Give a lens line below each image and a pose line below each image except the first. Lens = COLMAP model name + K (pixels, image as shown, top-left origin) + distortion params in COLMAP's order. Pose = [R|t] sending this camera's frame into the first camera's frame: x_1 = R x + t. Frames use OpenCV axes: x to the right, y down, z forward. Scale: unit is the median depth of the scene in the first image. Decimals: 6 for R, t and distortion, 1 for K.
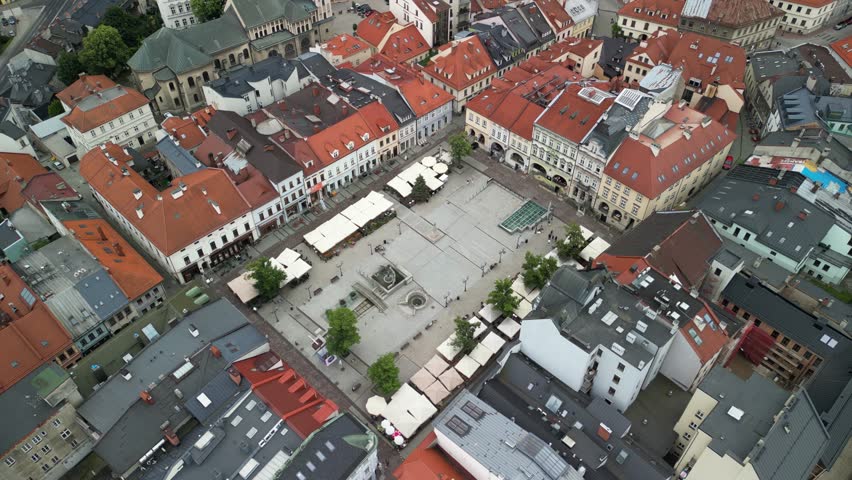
lens RADIAL K [[634.4, 0, 425.9], [0, 634.4, 240.8], [0, 0, 1]] dist [0.040617, -0.016572]
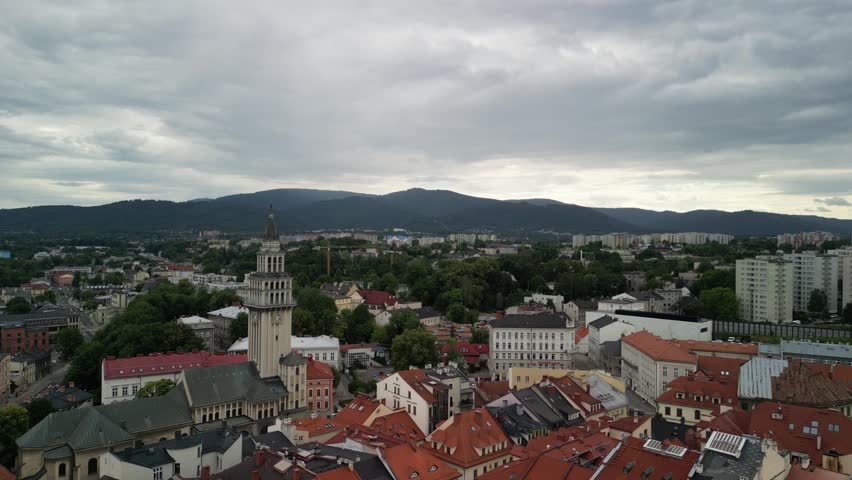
lens RADIAL K [[634.4, 0, 426.3], [0, 634.4, 239.4], [0, 0, 1]] dist [0.040617, -0.016572]
pose [[0.999921, 0.012141, 0.003127, 0.002481], [-0.006515, 0.716311, -0.697751, 0.067787], [-0.010711, 0.697676, 0.716334, 0.283773]]
